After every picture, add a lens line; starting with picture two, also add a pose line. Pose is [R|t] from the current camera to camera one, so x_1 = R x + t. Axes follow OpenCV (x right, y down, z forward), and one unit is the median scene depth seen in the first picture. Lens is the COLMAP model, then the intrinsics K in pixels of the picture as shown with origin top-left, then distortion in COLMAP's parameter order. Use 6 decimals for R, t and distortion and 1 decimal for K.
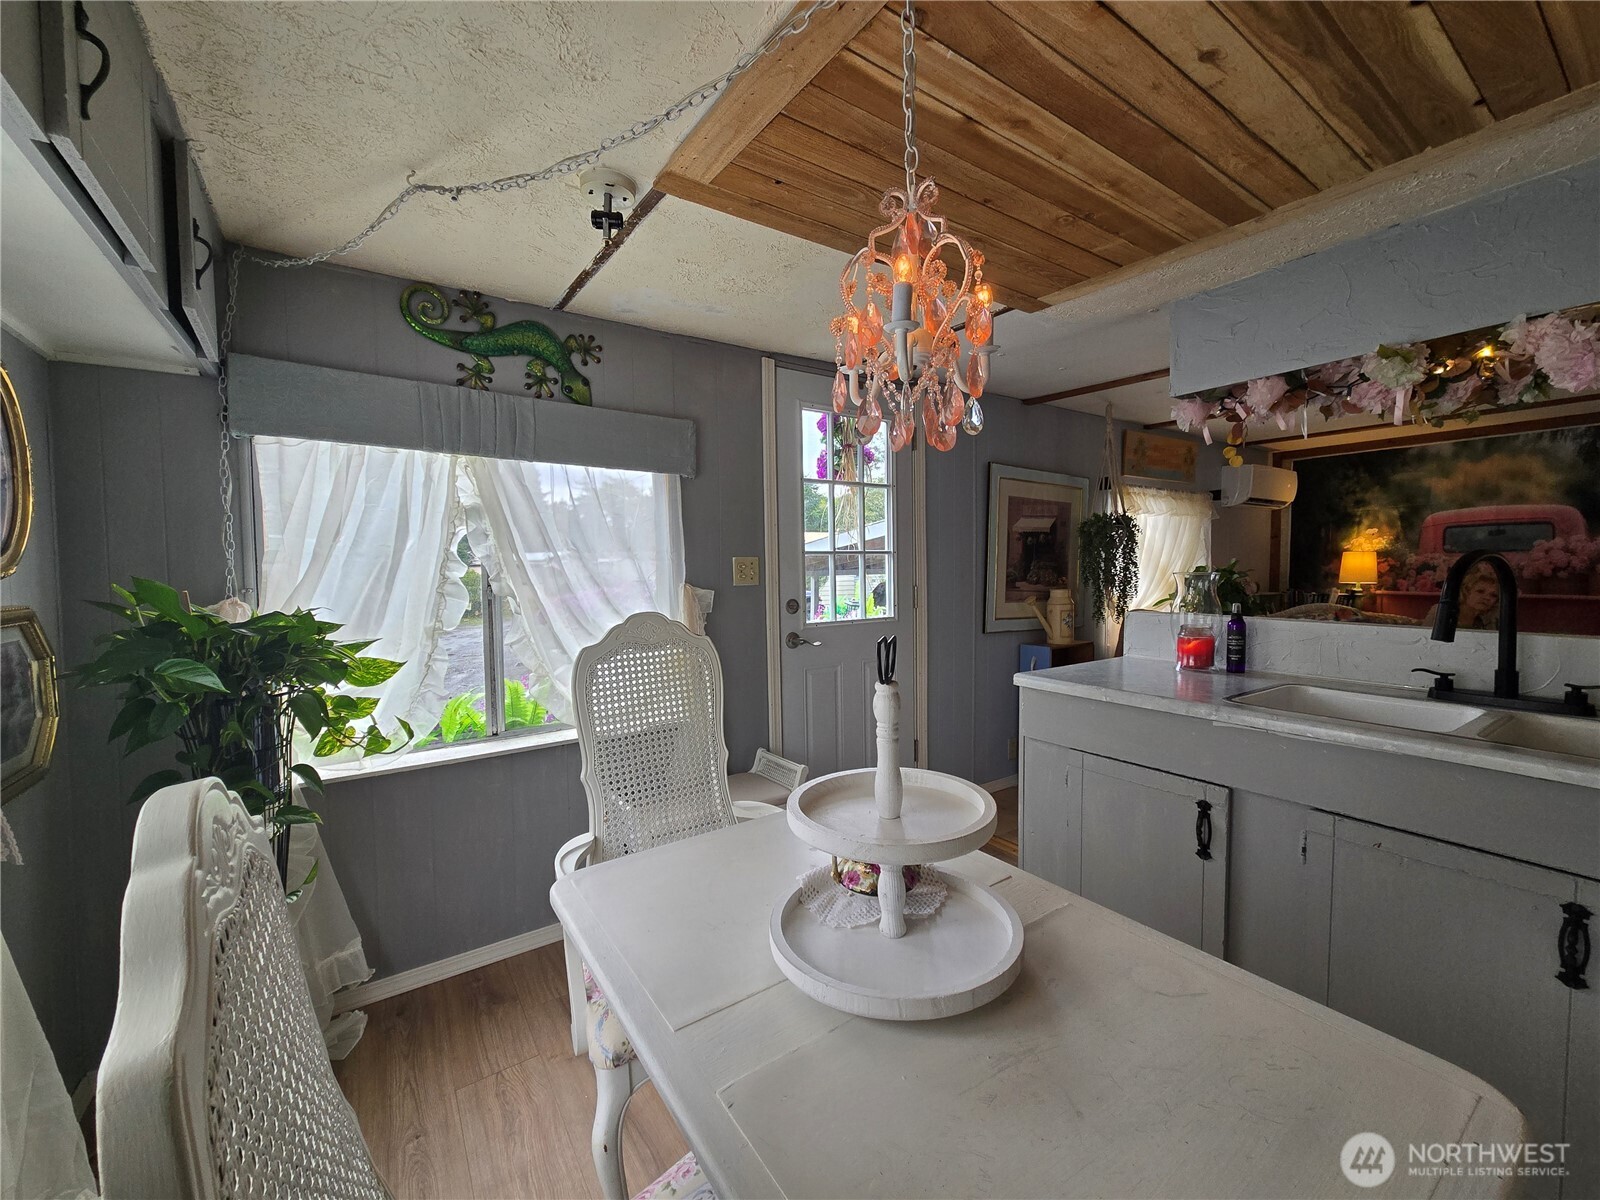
lens RADIAL K [[657.9, 0, 803.7], [0, 657.9, 599.3], [0, 0, 1]] dist [-0.001889, 0.001760]
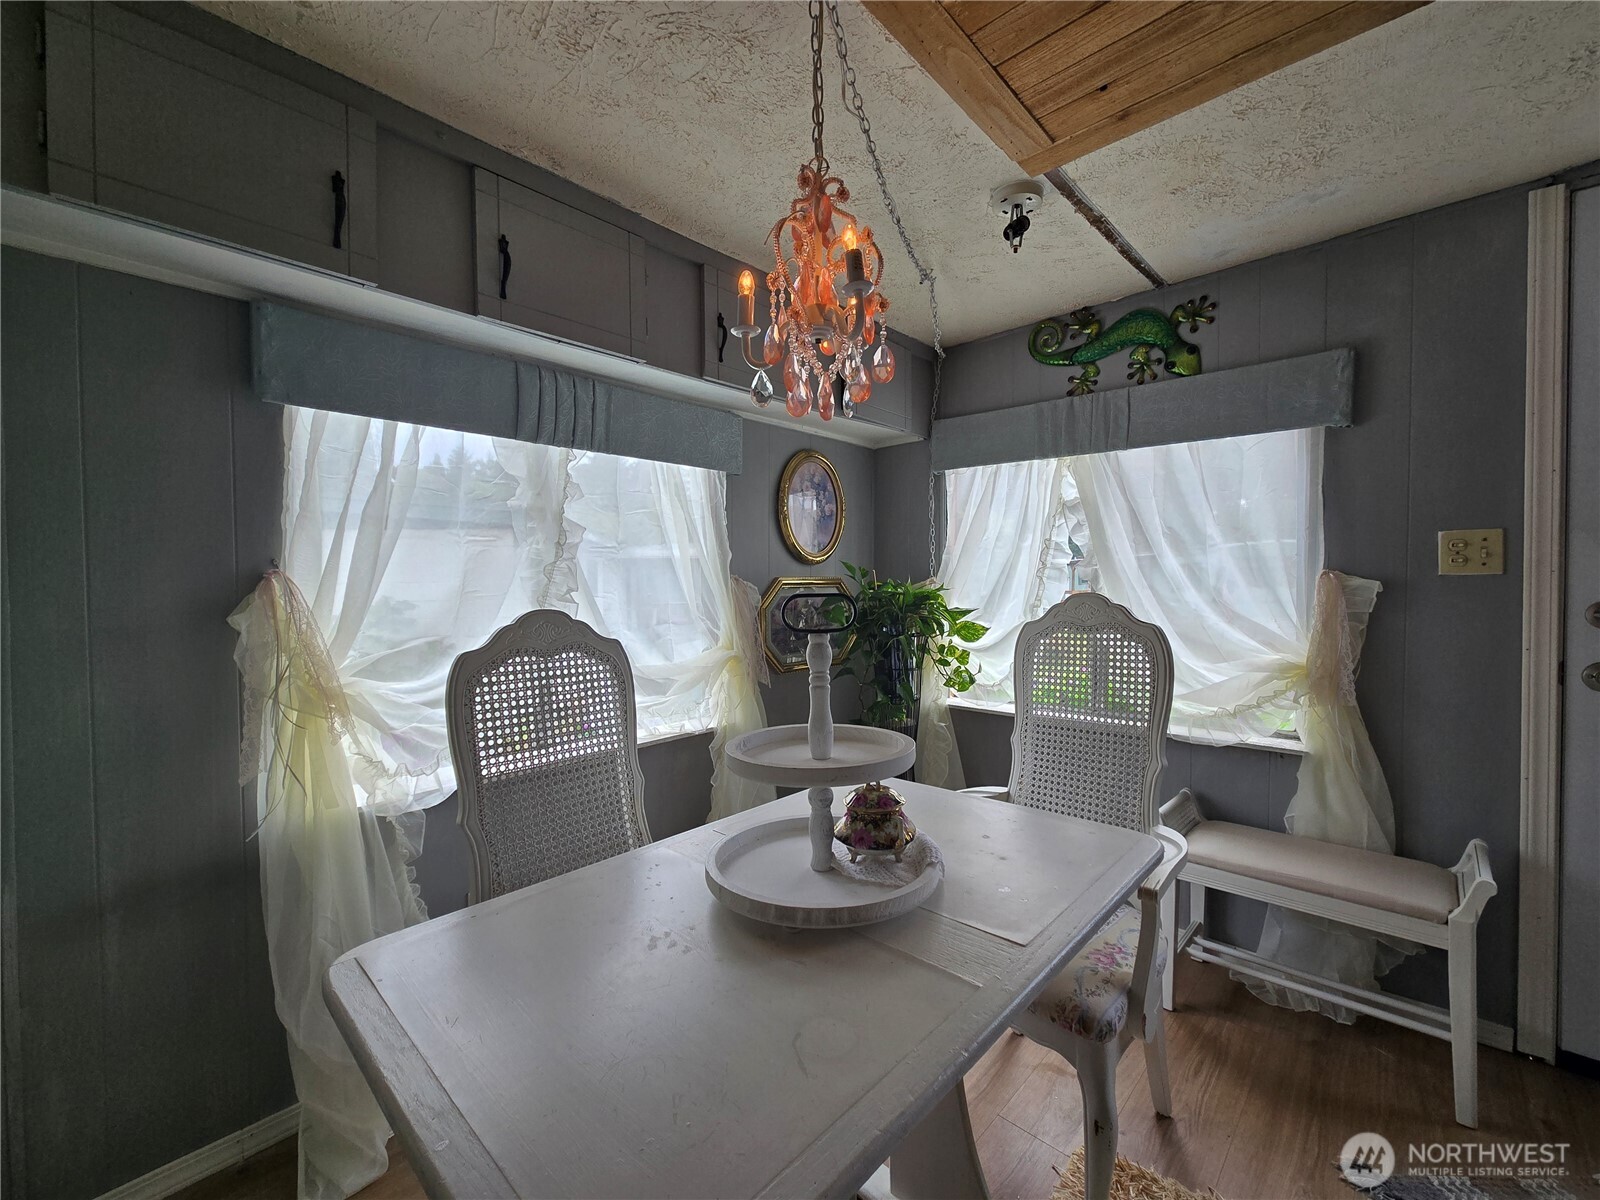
lens RADIAL K [[657.9, 0, 799.8], [0, 657.9, 594.9], [0, 0, 1]] dist [-0.001889, 0.001760]
pose [[0.202232, 0.031826, -0.978820, 0.497331], [-0.045903, 0.998681, 0.022988, 0.015302], [0.978261, 0.040282, 0.203426, 0.310989]]
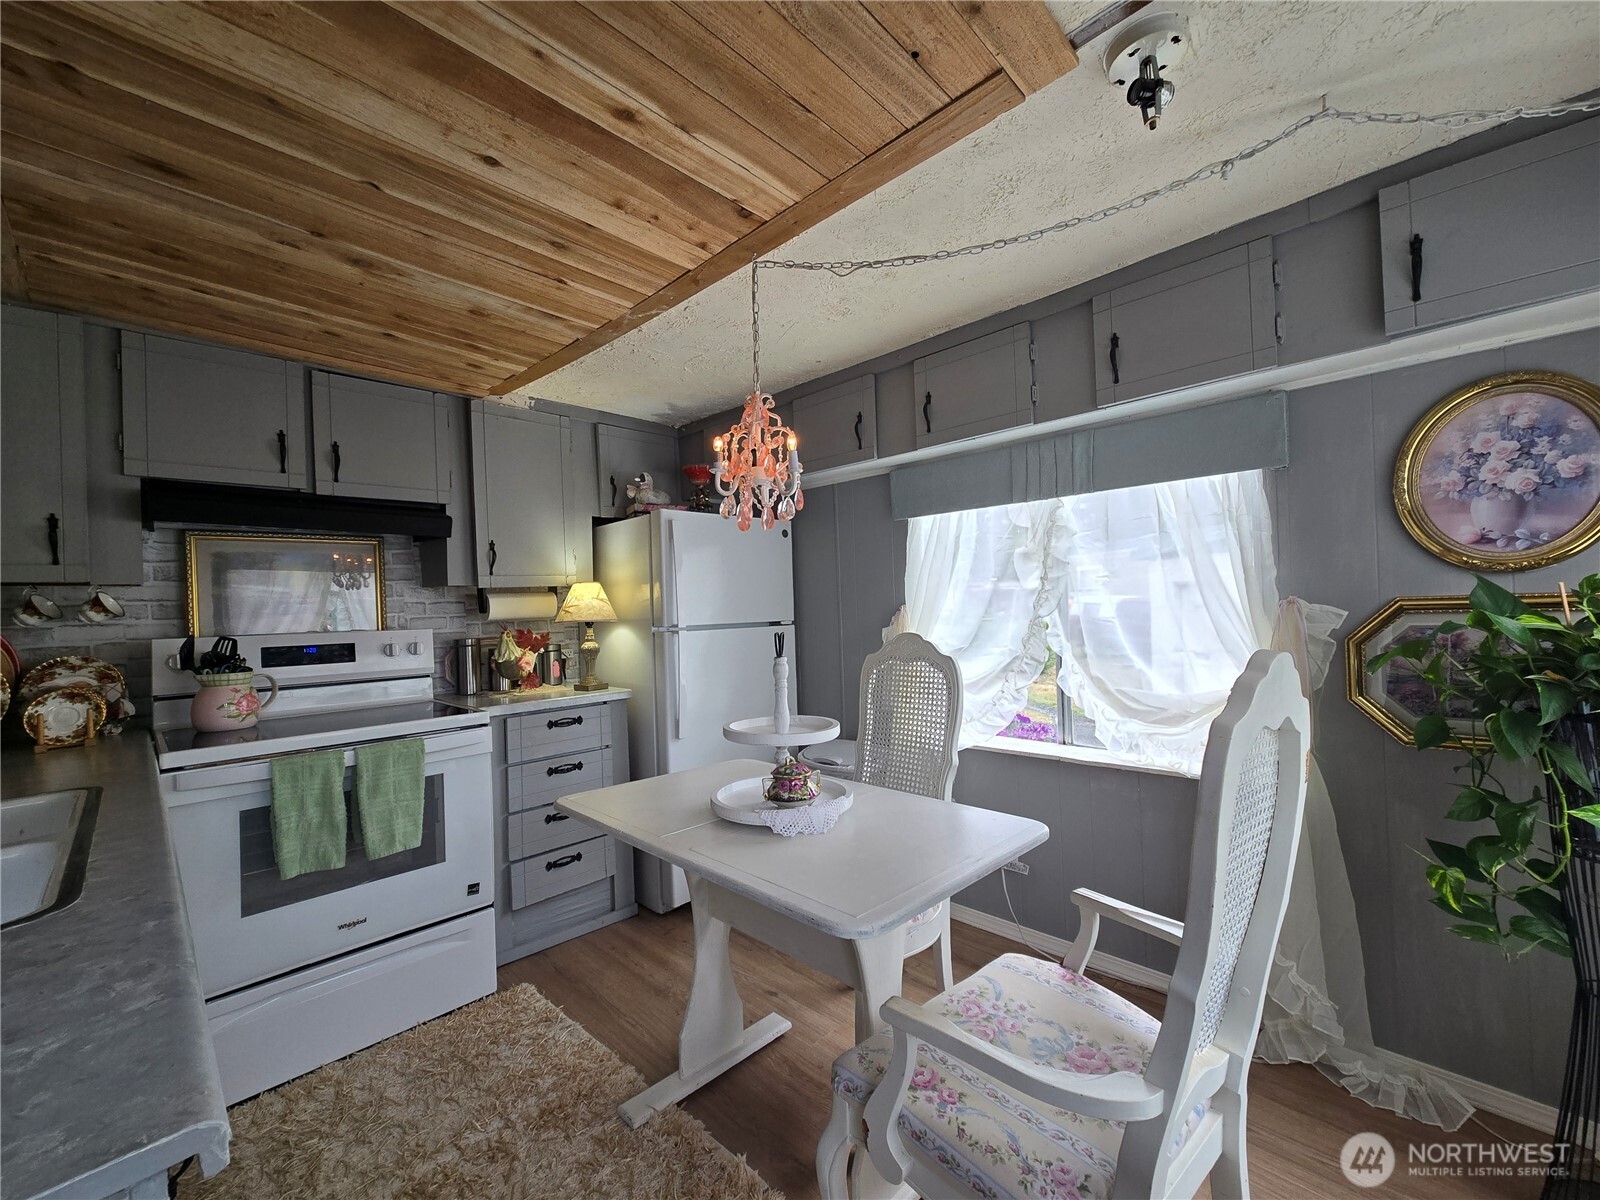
lens RADIAL K [[657.9, 0, 799.9], [0, 657.9, 602.0], [0, 0, 1]] dist [-0.001889, 0.001760]
pose [[-0.981324, 0.041063, -0.187928, -0.118395], [0.034352, 0.998655, 0.038833, -0.081497], [0.189270, 0.031652, -0.981415, 1.903351]]
